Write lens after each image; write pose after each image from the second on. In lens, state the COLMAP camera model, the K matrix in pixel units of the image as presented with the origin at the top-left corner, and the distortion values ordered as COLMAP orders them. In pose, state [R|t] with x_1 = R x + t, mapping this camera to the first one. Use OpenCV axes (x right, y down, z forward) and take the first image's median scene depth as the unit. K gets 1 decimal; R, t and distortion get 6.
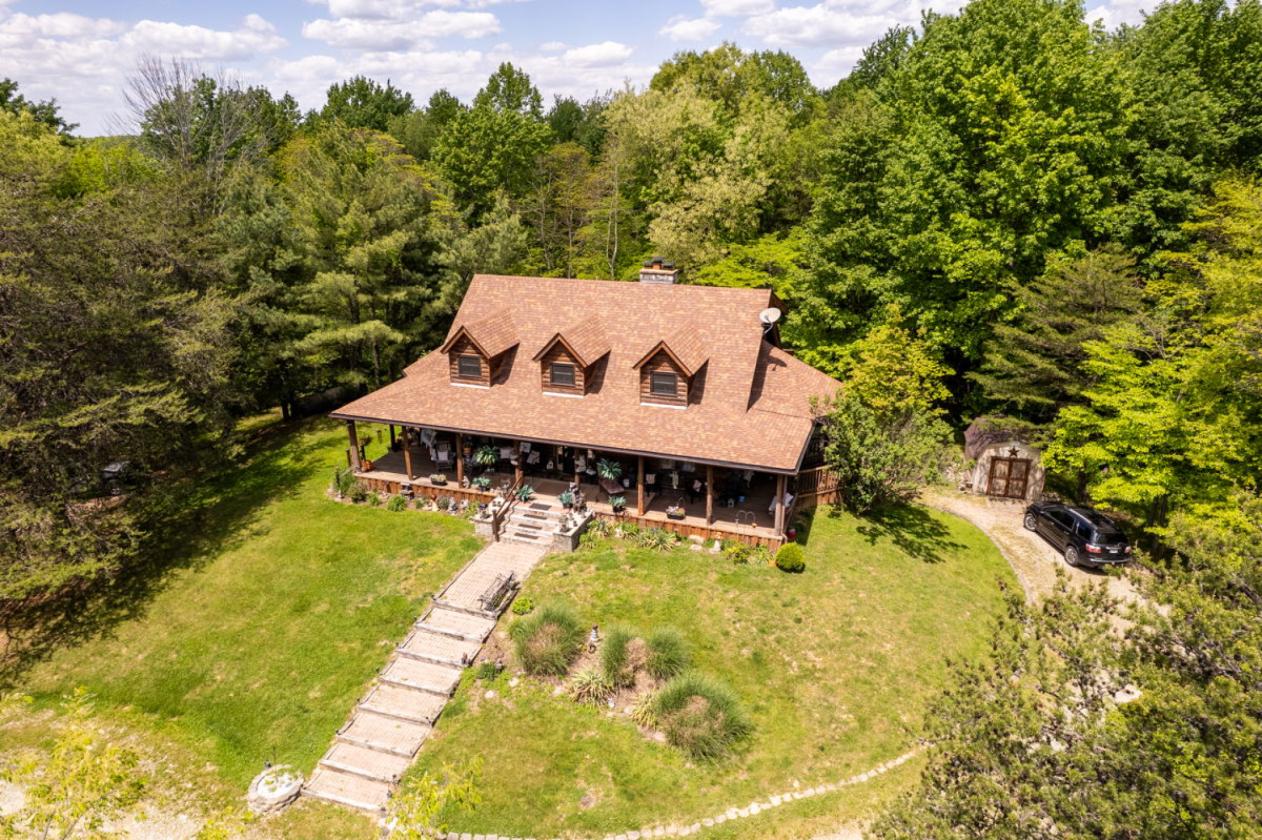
lens RADIAL K [[814.1, 0, 627.0], [0, 814.1, 428.7], [0, 0, 1]] dist [-0.041557, 0.001450]
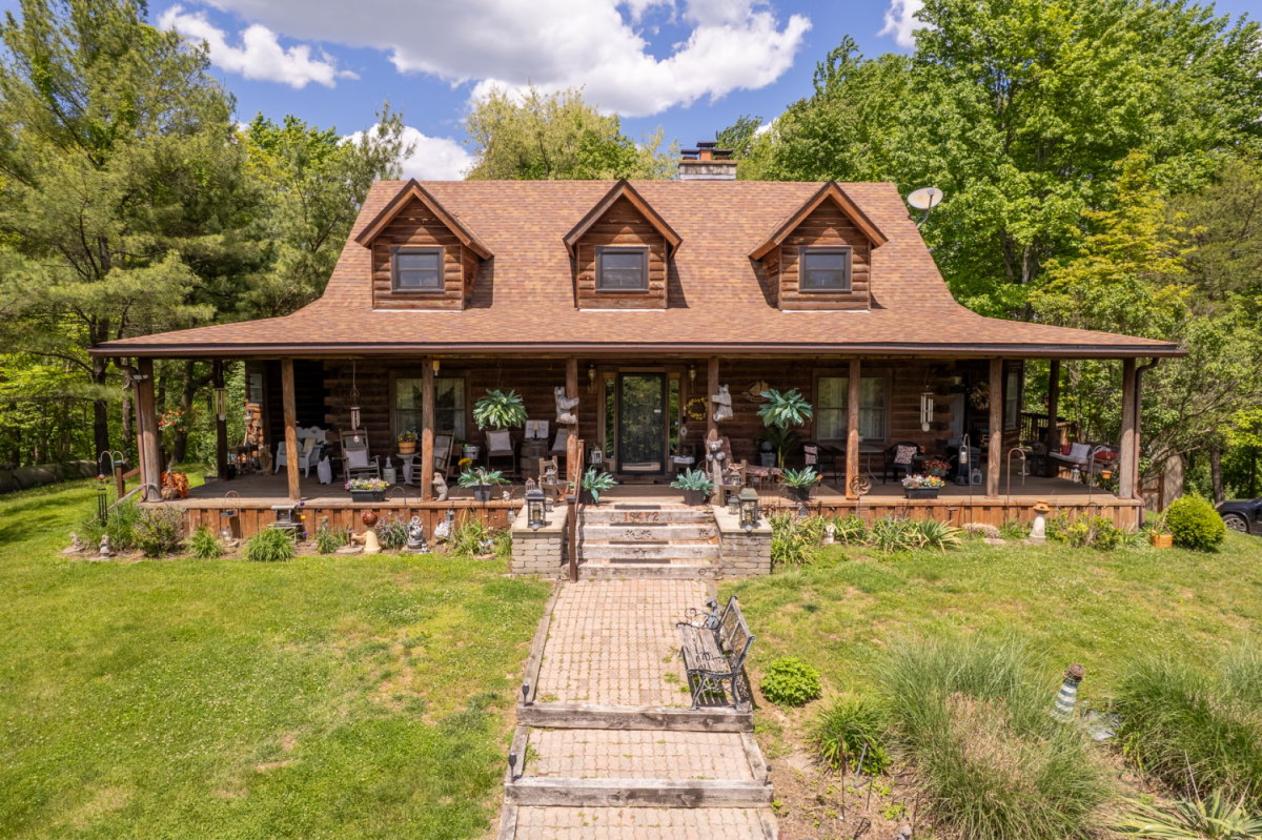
lens RADIAL K [[814.1, 0, 629.6], [0, 814.1, 425.9], [0, 0, 1]] dist [-0.041557, 0.001450]
pose [[0.939817, -0.021884, 0.340976, -0.270834], [0.111818, 0.962692, -0.246415, 0.167497], [-0.322862, 0.269713, 0.907202, 0.596864]]
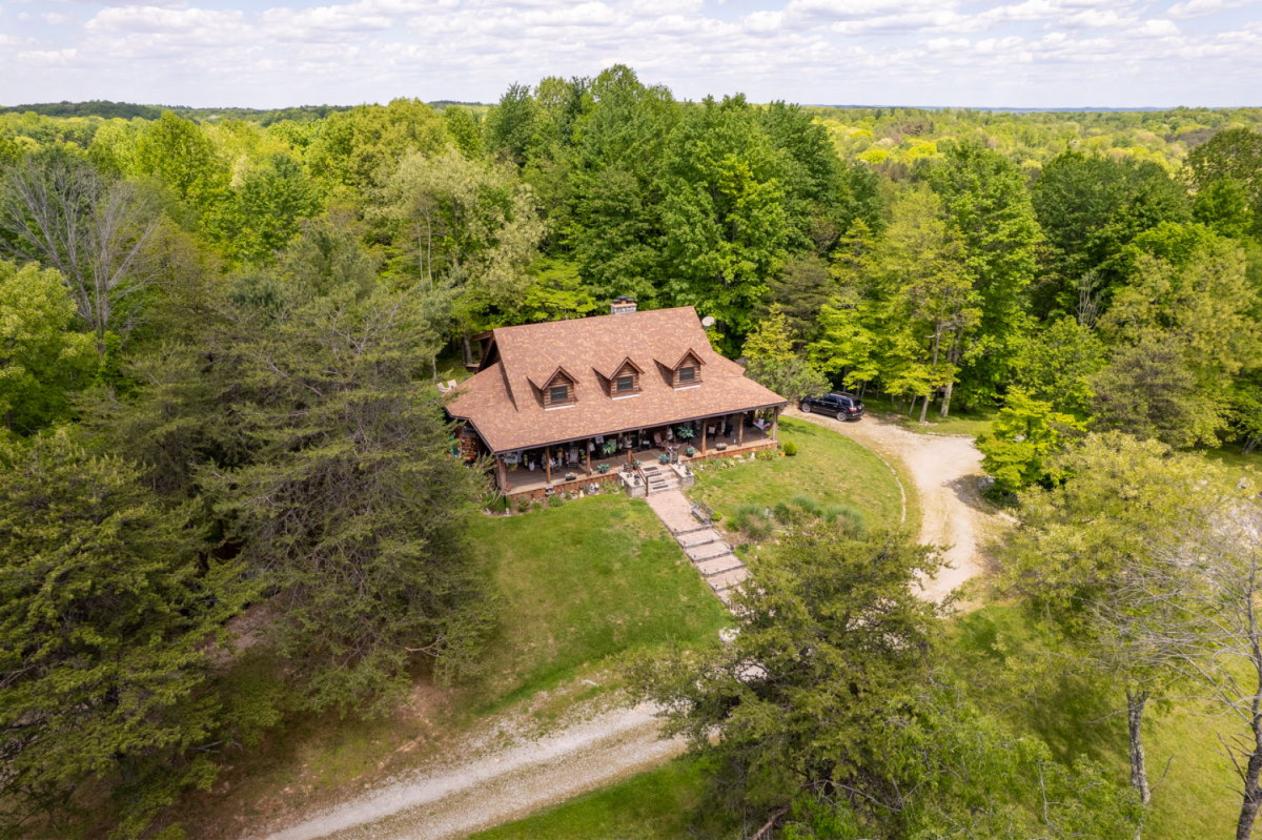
lens RADIAL K [[814.1, 0, 630.5], [0, 814.1, 421.3], [0, 0, 1]] dist [-0.041557, 0.001450]
pose [[0.723847, -0.249574, 0.643241, -1.132498], [0.234681, 0.965758, 0.110619, -0.174791], [-0.648823, 0.070885, 0.757631, -0.152367]]
